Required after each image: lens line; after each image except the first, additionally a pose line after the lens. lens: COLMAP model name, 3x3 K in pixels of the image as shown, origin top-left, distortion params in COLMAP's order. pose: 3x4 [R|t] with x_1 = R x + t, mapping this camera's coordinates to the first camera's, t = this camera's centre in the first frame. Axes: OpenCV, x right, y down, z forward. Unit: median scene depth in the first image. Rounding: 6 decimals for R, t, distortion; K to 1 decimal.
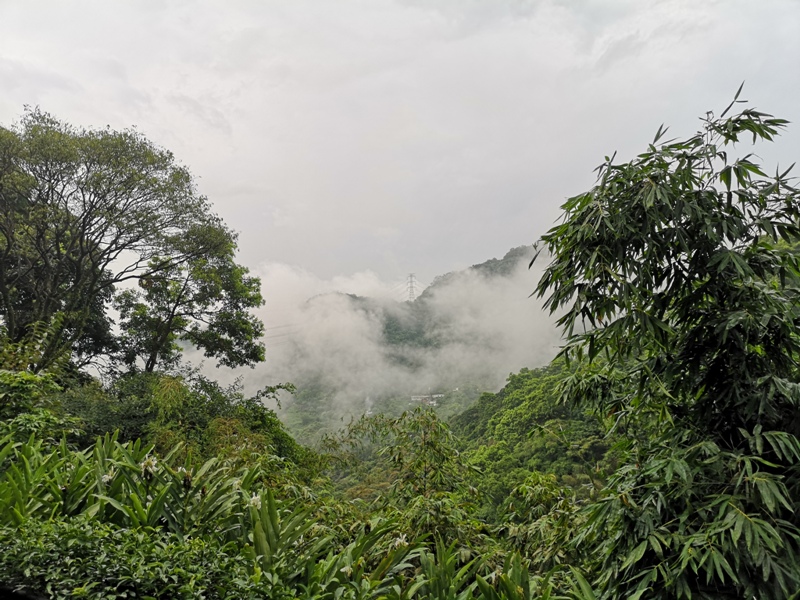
lens RADIAL K [[610.4, 0, 400.0], [0, 610.4, 300.0], [0, 0, 1]] dist [0.061579, -0.064026]
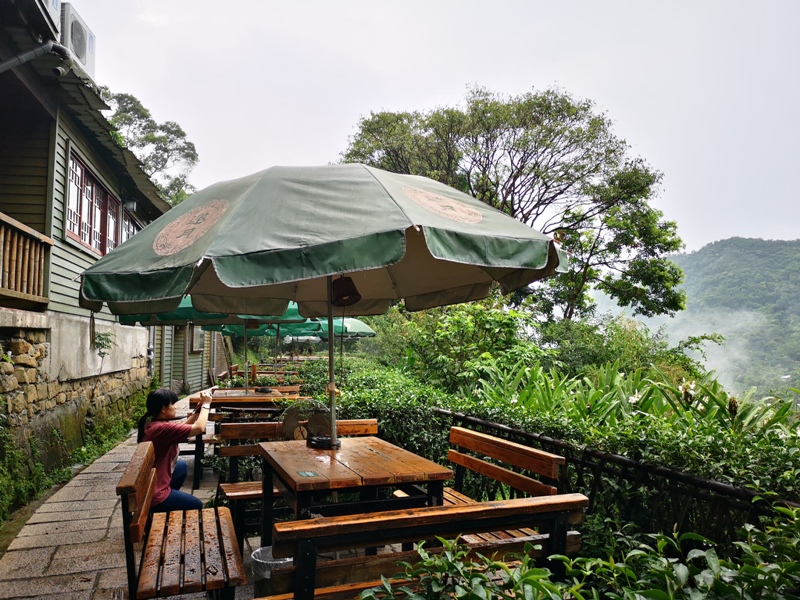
lens RADIAL K [[610.4, 0, 400.0], [0, 610.4, 300.0], [0, 0, 1]] dist [0.061579, -0.064026]
pose [[0.824199, -0.020868, -0.565915, -0.047752], [0.061003, 0.996777, 0.052090, 0.009472], [0.563004, -0.077455, 0.822816, -0.017087]]
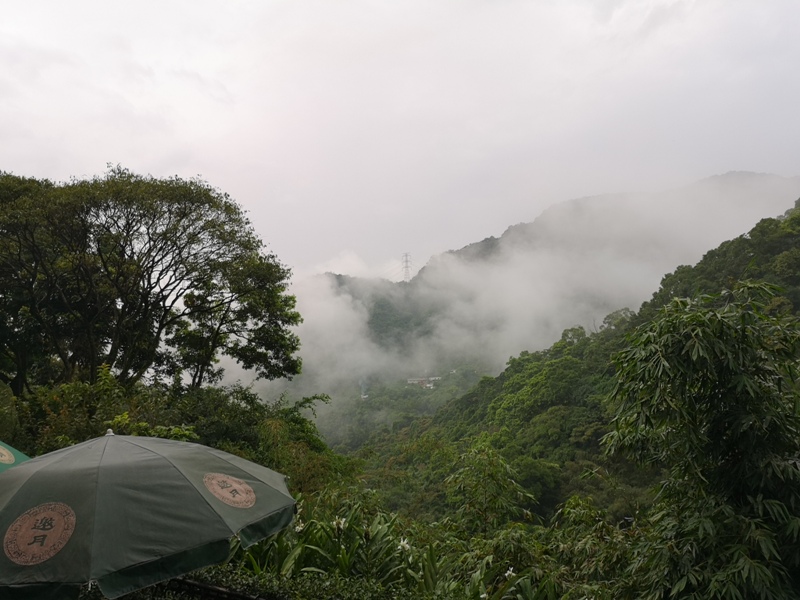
lens RADIAL K [[632.9, 0, 400.0], [0, 632.9, 300.0], [0, 0, 1]] dist [0.050848, -0.077914]
pose [[0.999920, -0.007320, 0.010352, -0.059491], [0.006962, 0.999391, 0.034182, -0.065441], [-0.010596, -0.034107, 0.999362, -0.100743]]
